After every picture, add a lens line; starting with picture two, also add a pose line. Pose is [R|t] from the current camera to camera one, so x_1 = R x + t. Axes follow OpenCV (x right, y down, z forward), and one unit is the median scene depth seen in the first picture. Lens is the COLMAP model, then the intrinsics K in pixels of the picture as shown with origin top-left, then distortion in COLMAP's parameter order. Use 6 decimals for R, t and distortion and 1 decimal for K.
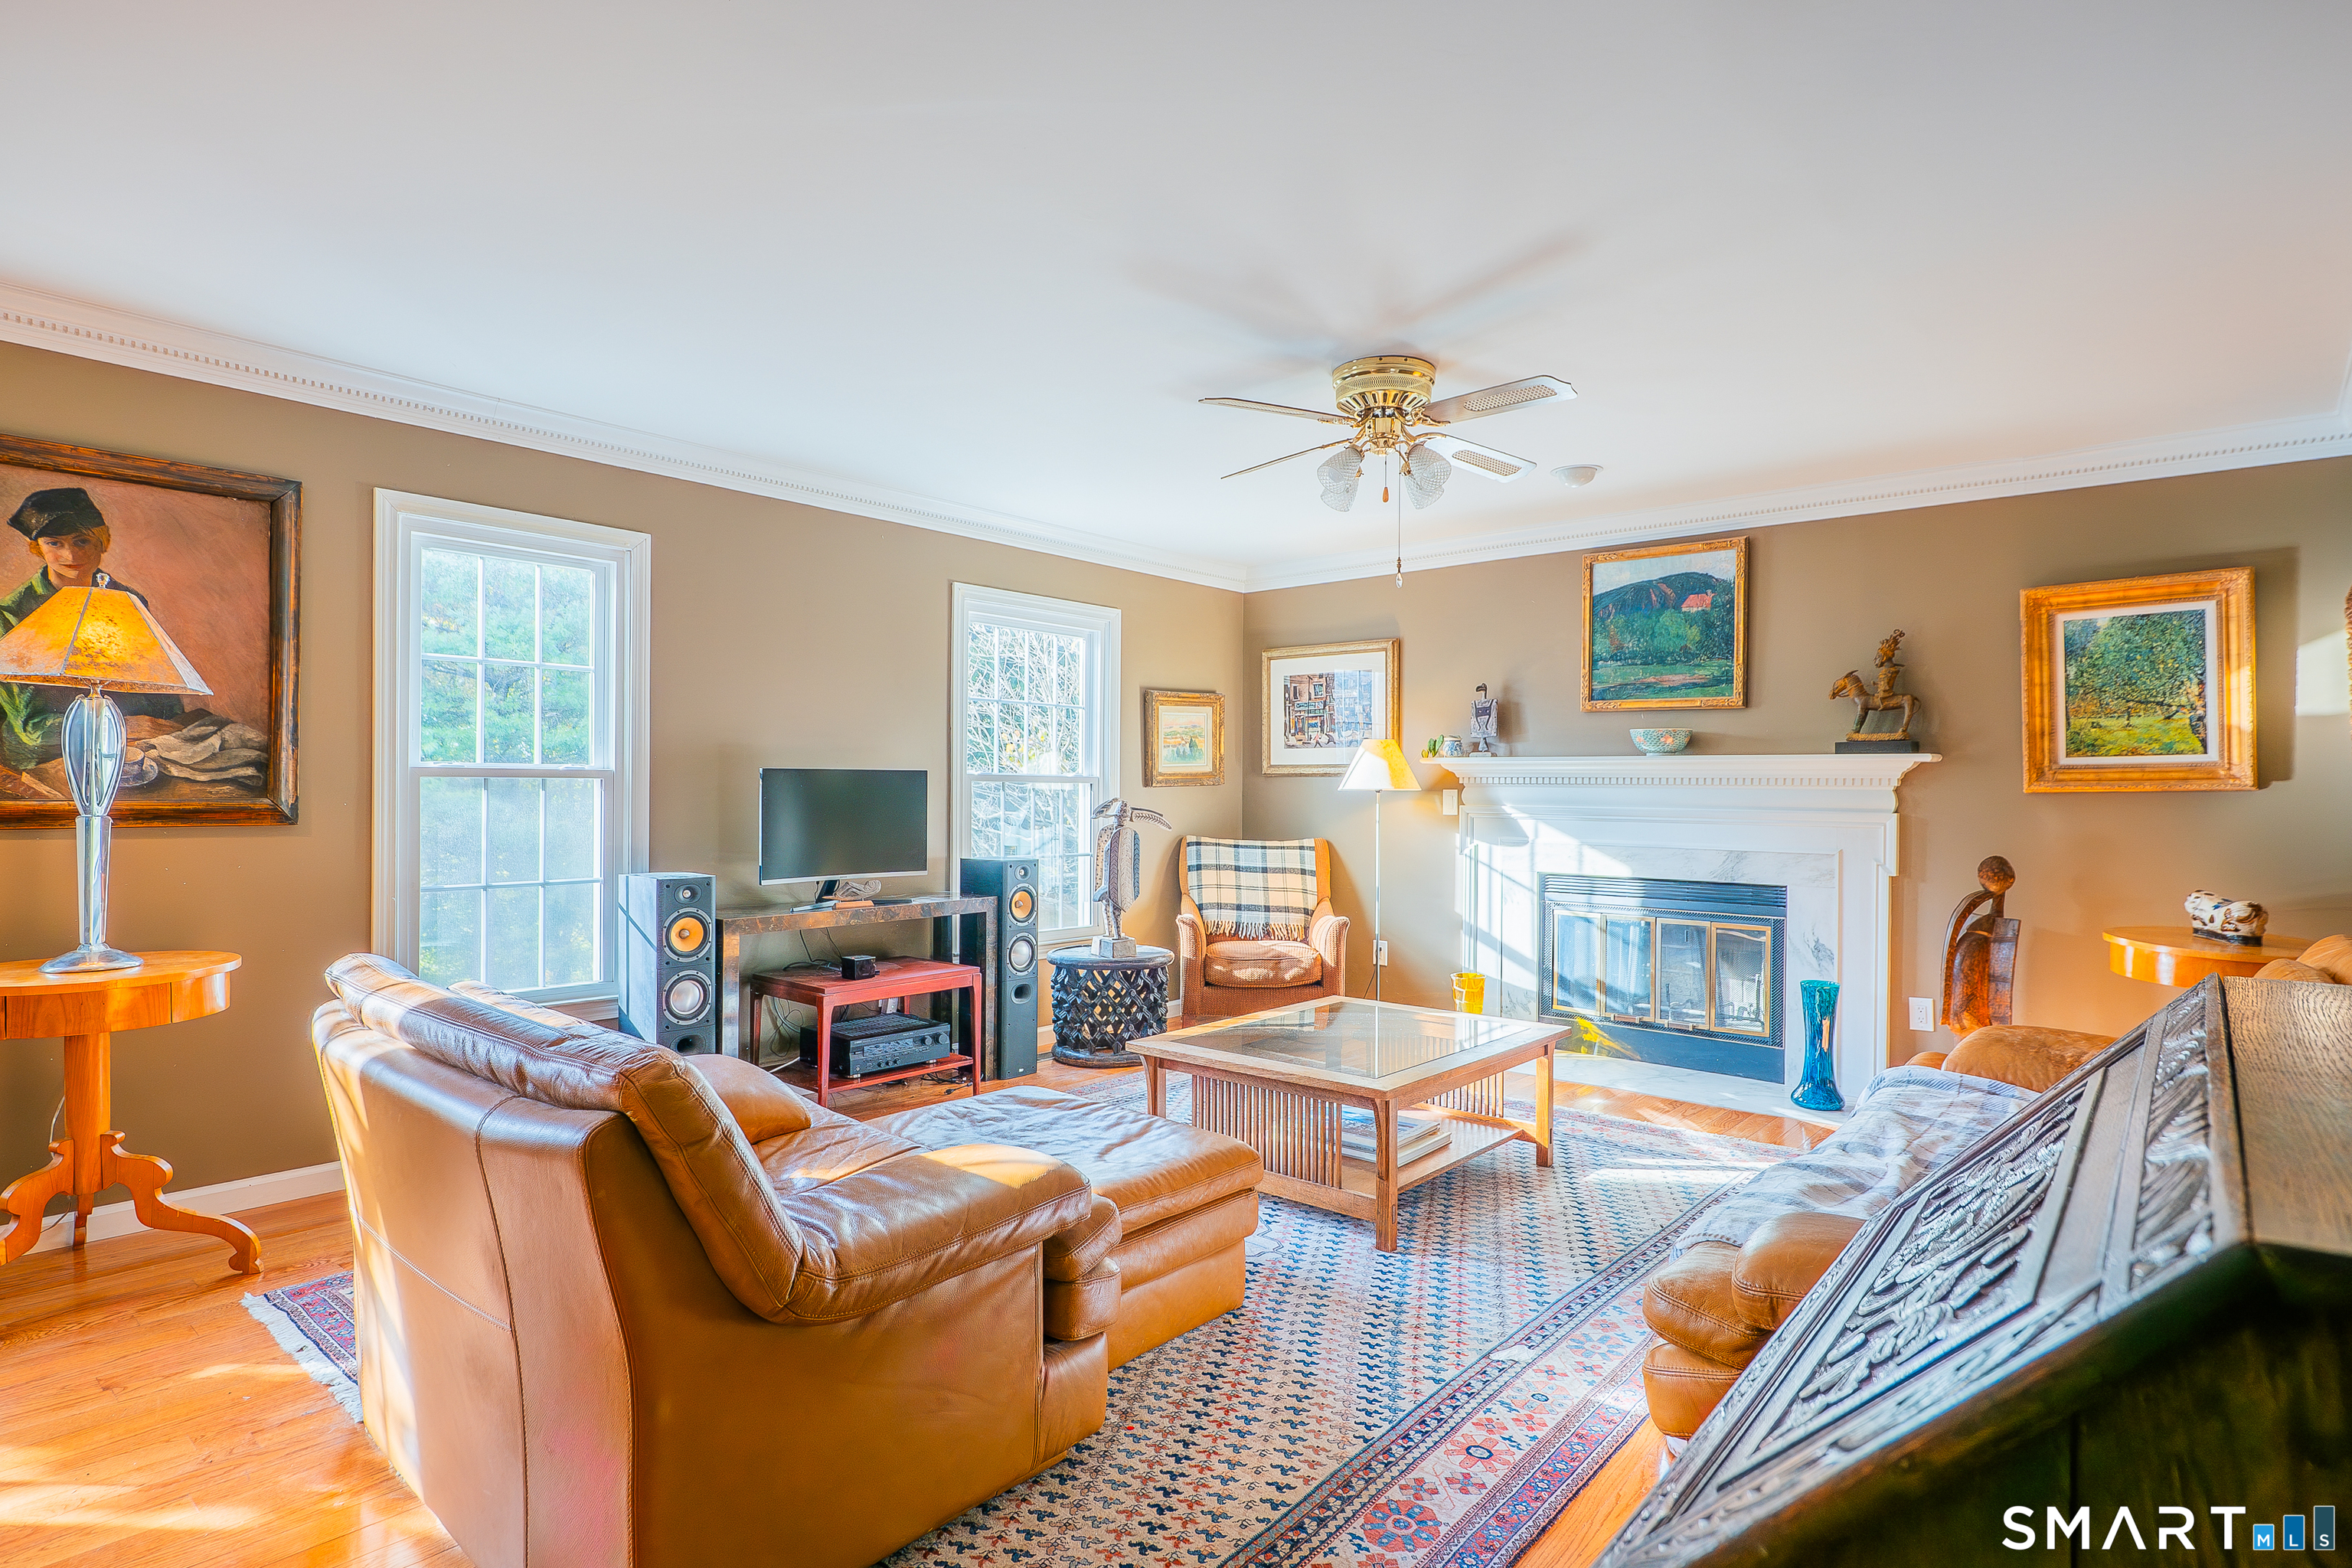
lens RADIAL K [[1212.0, 0, 1172.2], [0, 1212.0, 786.6], [0, 0, 1]] dist [-0.002287, 0.002417]
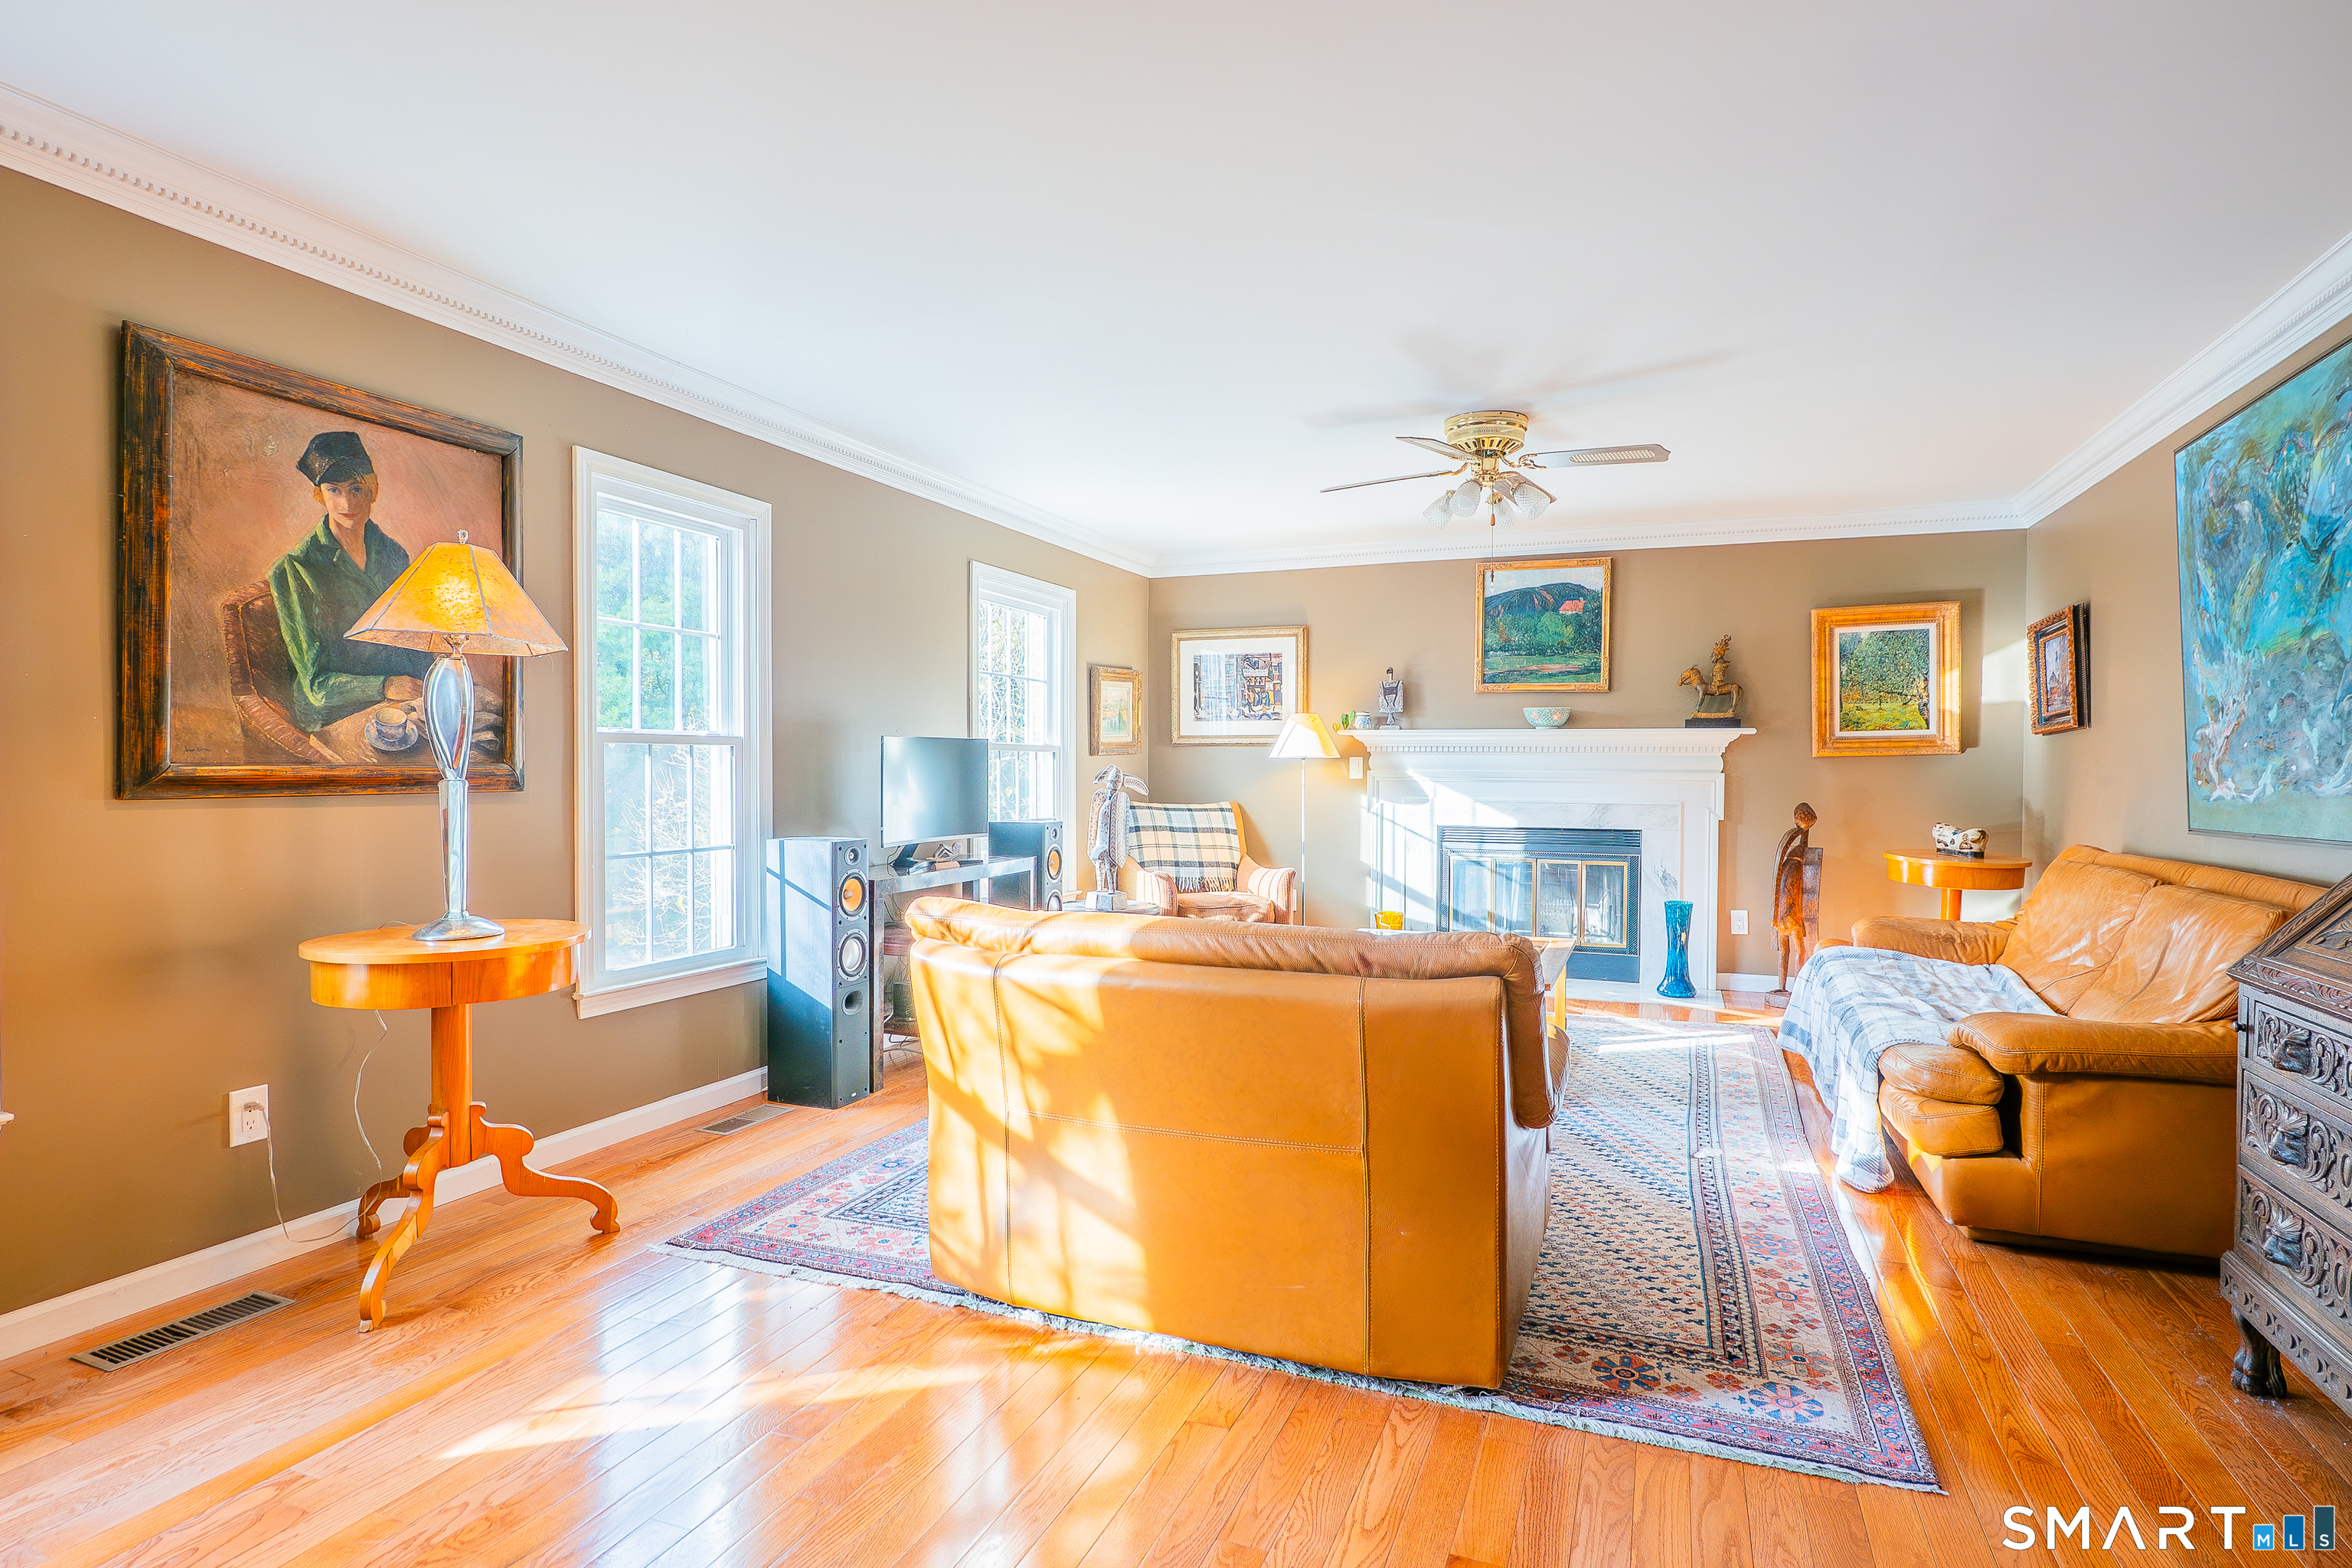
lens RADIAL K [[1212.0, 0, 1180.6], [0, 1212.0, 777.8], [0, 0, 1]] dist [-0.002287, 0.002417]
pose [[0.945263, -0.007717, 0.326218, -0.441643], [0.003223, 0.999892, 0.014316, 0.007182], [-0.326293, -0.012481, 0.945186, -0.071365]]
